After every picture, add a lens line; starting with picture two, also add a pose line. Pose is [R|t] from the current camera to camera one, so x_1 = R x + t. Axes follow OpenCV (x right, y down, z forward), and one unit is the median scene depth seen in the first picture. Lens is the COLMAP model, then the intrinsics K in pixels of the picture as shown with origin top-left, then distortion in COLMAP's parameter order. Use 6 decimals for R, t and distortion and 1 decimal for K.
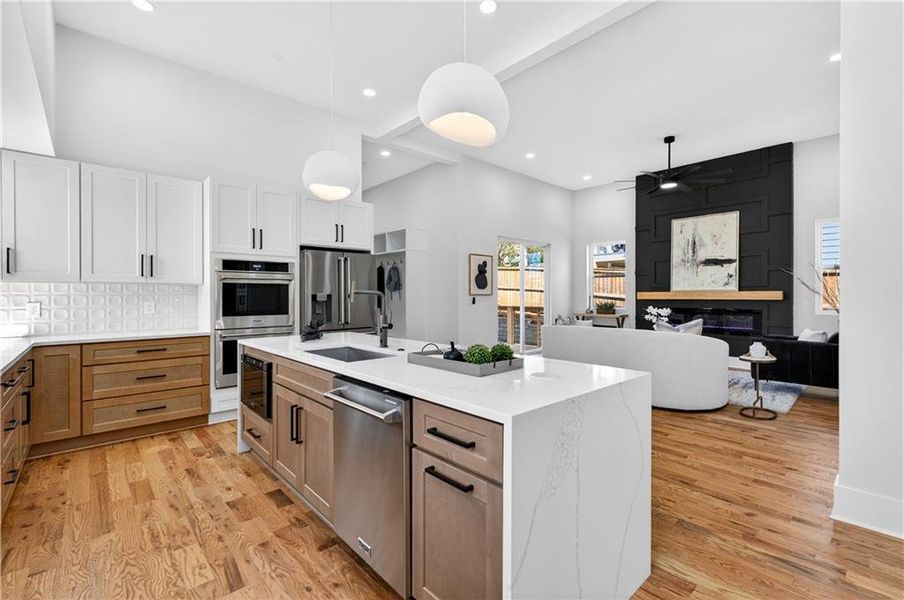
lens RADIAL K [[398.5, 0, 454.3], [0, 398.5, 294.7], [0, 0, 1]] dist [0.001798, -0.000223]
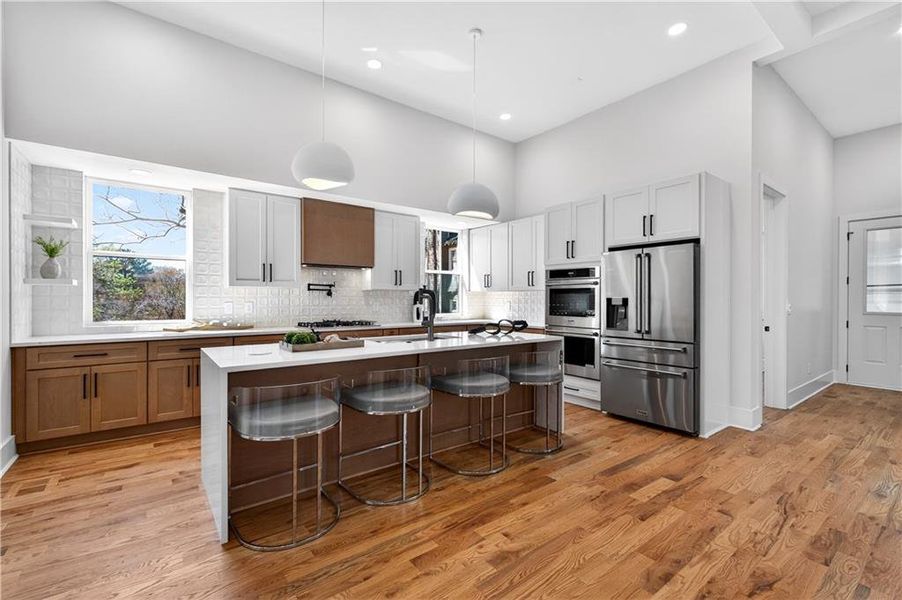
lens RADIAL K [[398.1, 0, 446.0], [0, 398.1, 295.9], [0, 0, 1]] dist [0.002226, -0.000540]
pose [[-0.096316, -0.004880, -0.995339, 0.680871], [-0.000588, 0.999988, -0.004846, -0.000735], [0.995351, 0.000118, -0.096318, 0.752174]]
